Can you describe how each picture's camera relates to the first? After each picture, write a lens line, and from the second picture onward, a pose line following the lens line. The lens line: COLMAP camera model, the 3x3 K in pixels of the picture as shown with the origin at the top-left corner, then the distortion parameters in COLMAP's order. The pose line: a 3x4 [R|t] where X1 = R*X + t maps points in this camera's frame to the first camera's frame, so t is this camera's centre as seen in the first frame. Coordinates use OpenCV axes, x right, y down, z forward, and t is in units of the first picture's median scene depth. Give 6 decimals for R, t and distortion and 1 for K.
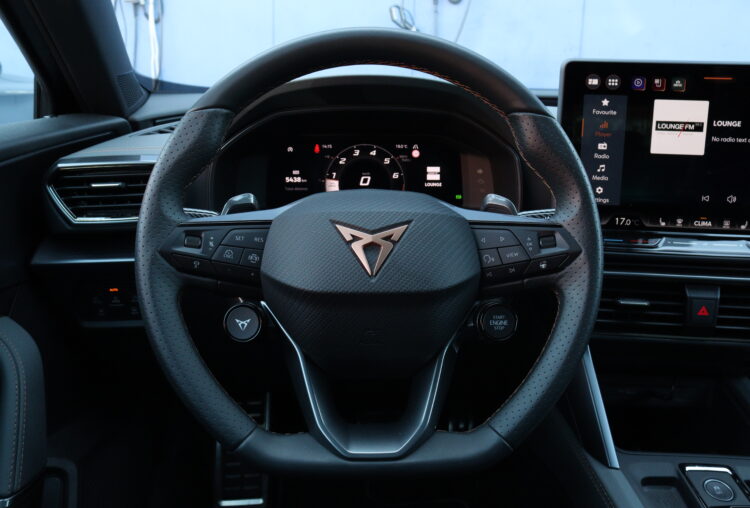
lens RADIAL K [[625.6, 0, 374.7], [0, 625.6, 247.9], [0, 0, 1]] dist [-0.163267, 0.122934]
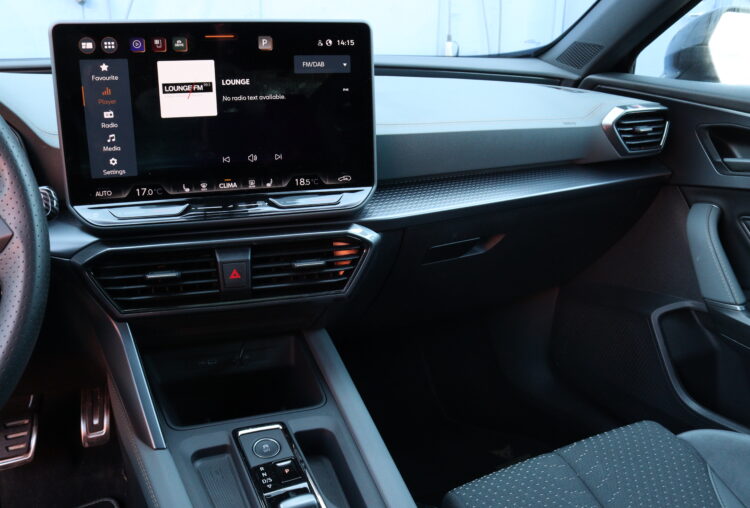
lens RADIAL K [[625.6, 0, 377.1], [0, 625.6, 247.0], [0, 0, 1]] dist [-0.163267, 0.122934]
pose [[0.906615, -0.127431, 0.402257, 0.355764], [0.109198, 0.991688, 0.068043, 0.017329], [-0.407584, -0.017763, 0.912995, -0.019664]]
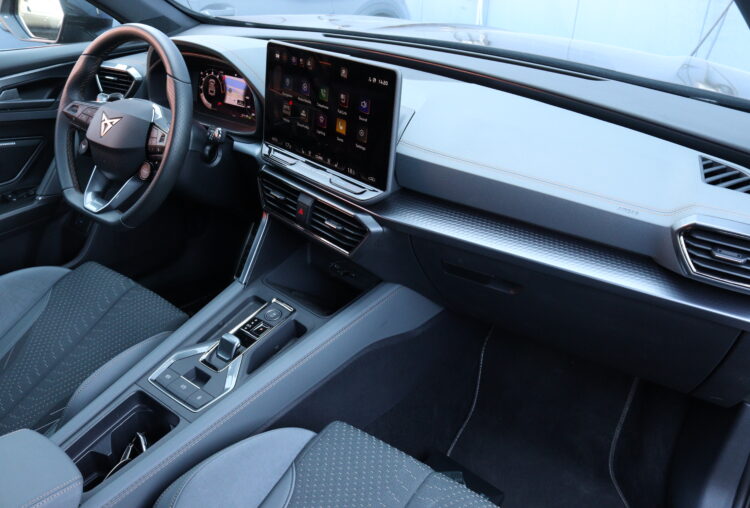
lens RADIAL K [[625.6, 0, 372.7], [0, 625.6, 254.6], [0, 0, 1]] dist [-0.163267, 0.122934]
pose [[0.780851, 0.311574, -0.541474, 1.614636], [-0.202631, 0.946208, 0.252254, -0.237371], [0.590942, -0.087253, 0.801981, -0.205381]]
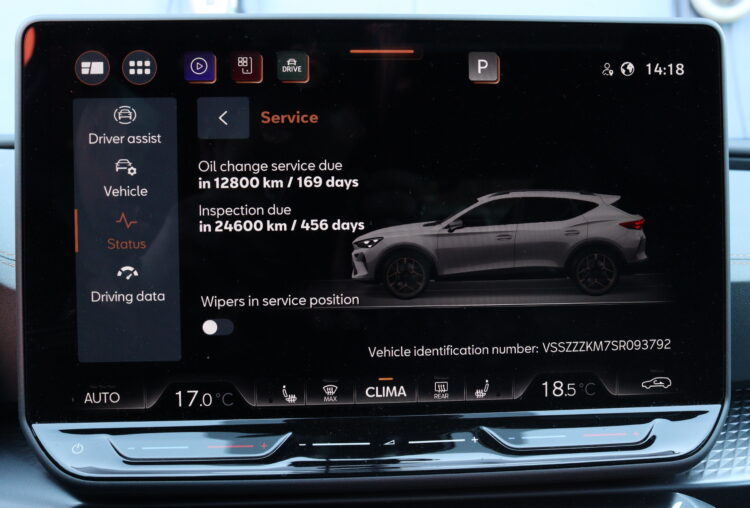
lens RADIAL K [[879.0, 0, 374.8], [0, 879.0, 259.1], [0, 0, 1]] dist [-0.102634, 0.000000]
pose [[0.975028, -0.031182, 0.219882, 0.416609], [0.067821, 0.984603, -0.161111, -0.034380], [-0.211472, 0.172000, 0.962131, 0.410145]]
